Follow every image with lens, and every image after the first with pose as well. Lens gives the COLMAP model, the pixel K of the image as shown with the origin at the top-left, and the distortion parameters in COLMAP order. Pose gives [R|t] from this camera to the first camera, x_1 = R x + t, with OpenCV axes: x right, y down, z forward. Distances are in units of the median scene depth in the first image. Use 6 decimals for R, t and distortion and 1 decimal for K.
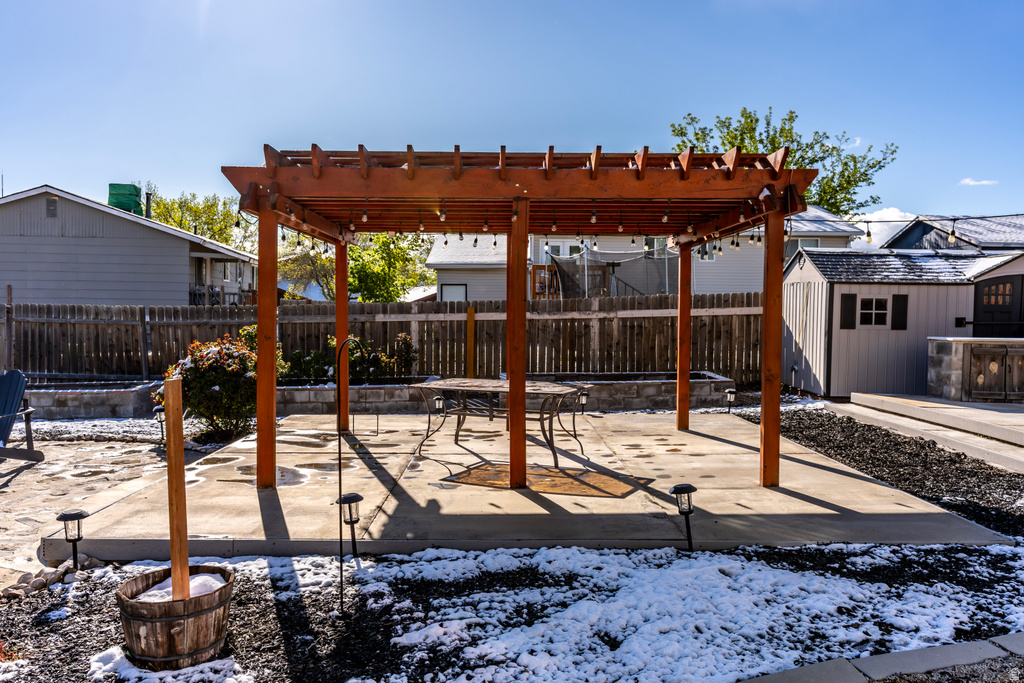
lens RADIAL K [[778.6, 0, 533.3], [0, 778.6, 322.6], [0, 0, 1]] dist [0.002688, 0.008470]
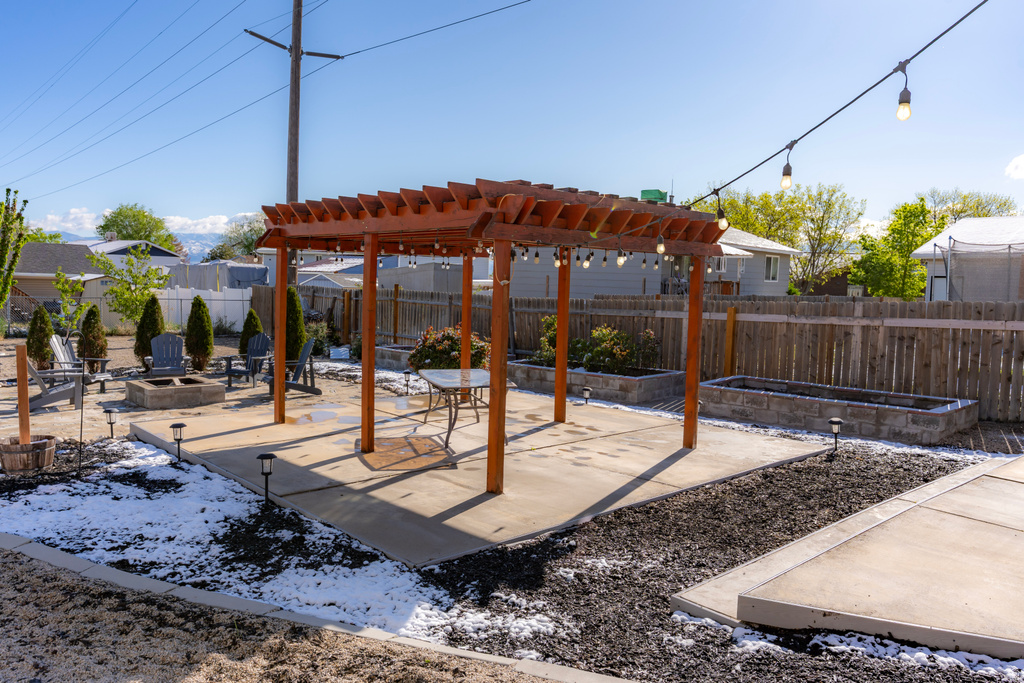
lens RADIAL K [[778.6, 0, 541.8], [0, 778.6, 331.1], [0, 0, 1]] dist [0.002688, 0.008470]
pose [[0.673858, 0.061262, -0.736316, 0.566295], [-0.037144, 0.998105, 0.049050, -0.033763], [0.737926, -0.005703, 0.674857, 0.164041]]
